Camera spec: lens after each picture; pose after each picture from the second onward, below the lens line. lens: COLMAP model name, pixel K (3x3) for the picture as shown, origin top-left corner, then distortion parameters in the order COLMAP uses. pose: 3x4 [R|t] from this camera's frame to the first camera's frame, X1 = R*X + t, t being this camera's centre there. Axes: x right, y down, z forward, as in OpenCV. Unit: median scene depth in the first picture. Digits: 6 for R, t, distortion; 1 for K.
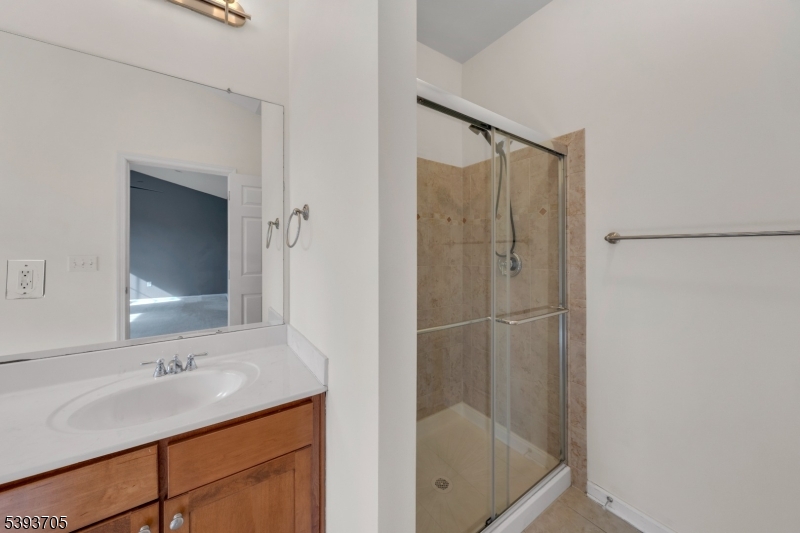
lens RADIAL K [[364.4, 0, 389.6], [0, 364.4, 260.8], [0, 0, 1]] dist [0.000527, -0.000250]
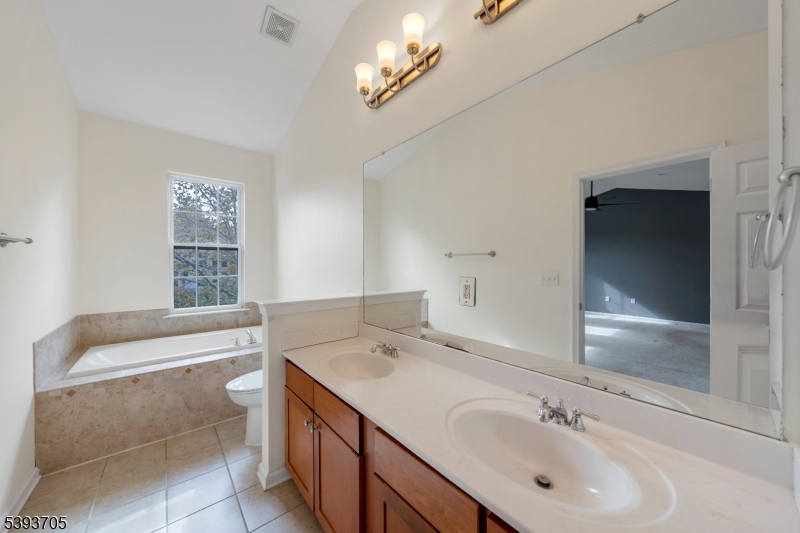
lens RADIAL K [[280.2, 0, 395.6], [0, 280.2, 266.4], [0, 0, 1]] dist [0.000163, 0.000108]
pose [[0.134314, 0.001854, -0.990937, -0.012606], [-0.016821, 0.999858, -0.000409, -0.022859], [0.990796, 0.016724, 0.134326, 0.381667]]
